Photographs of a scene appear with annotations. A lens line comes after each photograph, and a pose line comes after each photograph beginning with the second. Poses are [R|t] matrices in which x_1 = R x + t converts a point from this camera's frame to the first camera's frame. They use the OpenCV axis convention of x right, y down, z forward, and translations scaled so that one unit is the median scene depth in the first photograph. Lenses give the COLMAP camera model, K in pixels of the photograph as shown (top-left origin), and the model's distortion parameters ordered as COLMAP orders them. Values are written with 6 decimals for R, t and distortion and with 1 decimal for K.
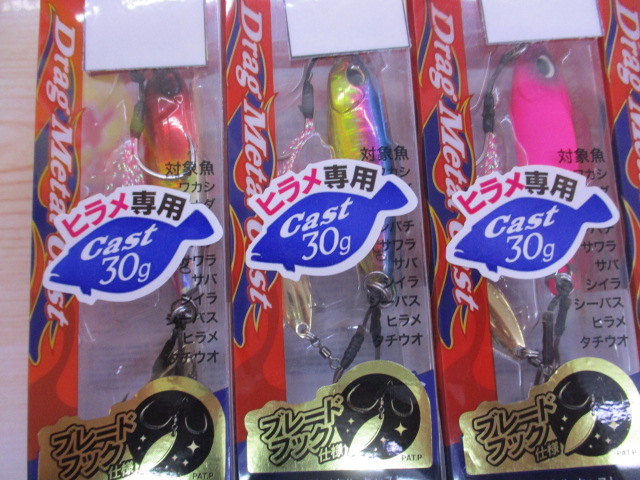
lens RADIAL K [[658.0, 0, 320.0], [0, 658.0, 240.0], [0, 0, 1]] dist [-0.022252, -0.009384]
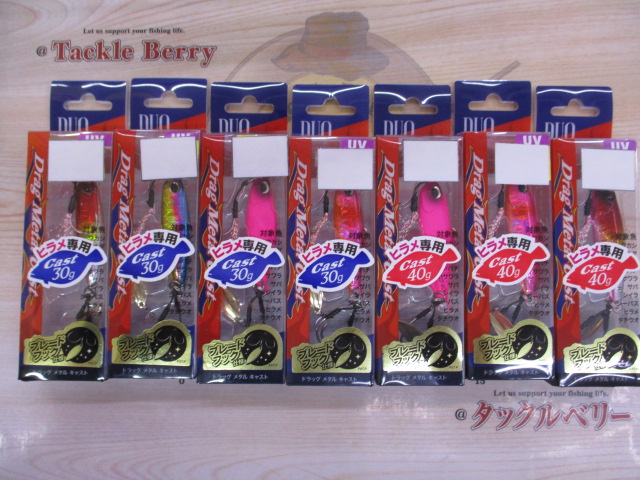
lens RADIAL K [[658.0, 0, 320.0], [0, 658.0, 240.0], [0, 0, 1]] dist [-0.022252, -0.009384]
pose [[0.998368, 0.057105, -0.000397, 0.575394], [-0.056770, 0.993210, 0.101544, -0.346913], [0.006193, -0.101356, 0.994831, -1.222405]]
